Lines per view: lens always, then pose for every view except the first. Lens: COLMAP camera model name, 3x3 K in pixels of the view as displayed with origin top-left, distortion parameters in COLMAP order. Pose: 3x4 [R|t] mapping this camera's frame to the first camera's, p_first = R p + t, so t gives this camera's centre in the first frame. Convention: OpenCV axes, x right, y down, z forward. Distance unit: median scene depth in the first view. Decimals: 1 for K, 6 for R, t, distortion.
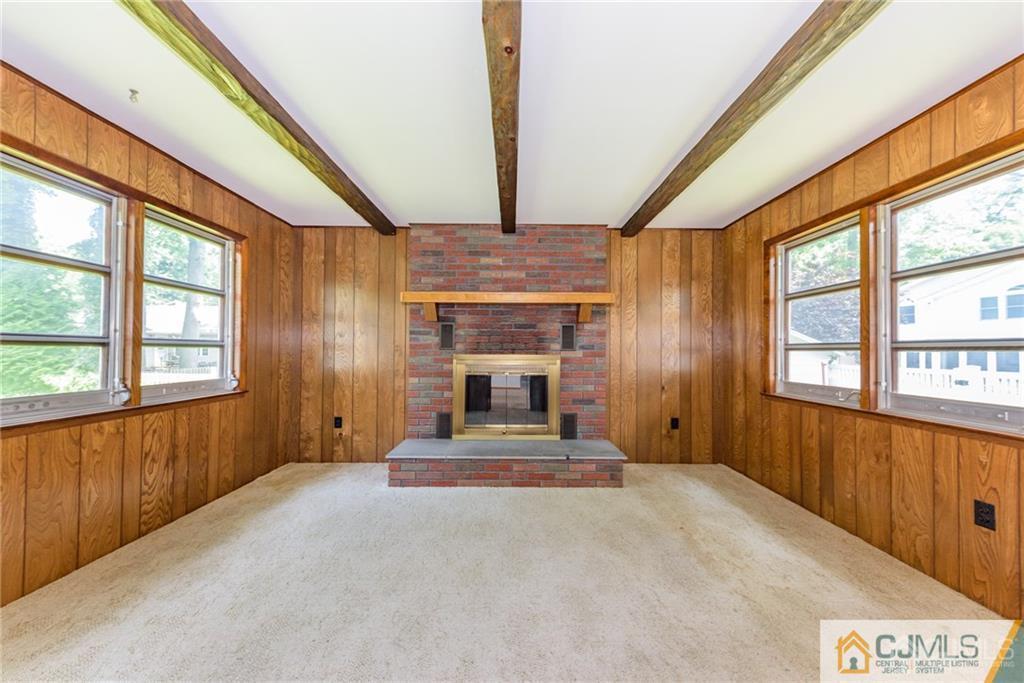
lens RADIAL K [[349.4, 0, 506.2], [0, 349.4, 347.3], [0, 0, 1]] dist [0.011740, -0.001106]
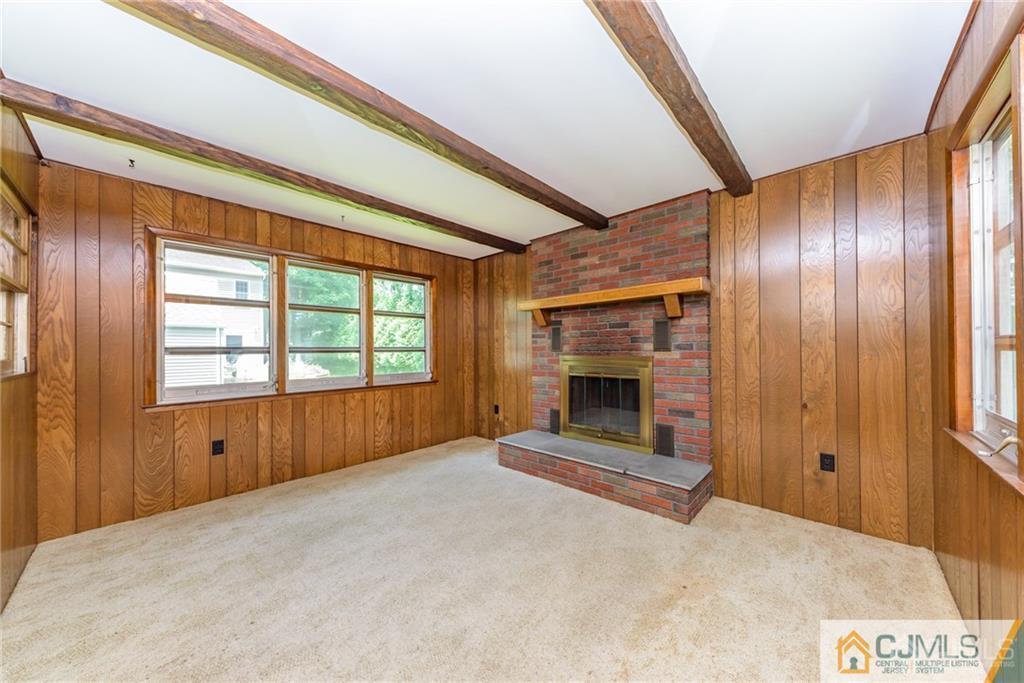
lens RADIAL K [[349.4, 0, 511.6], [0, 349.4, 346.9], [0, 0, 1]] dist [0.011740, -0.001106]
pose [[0.740175, -0.018317, -0.672165, 0.484705], [0.021397, 0.999764, -0.003682, -0.005497], [0.672074, -0.011657, 0.740393, 0.125692]]
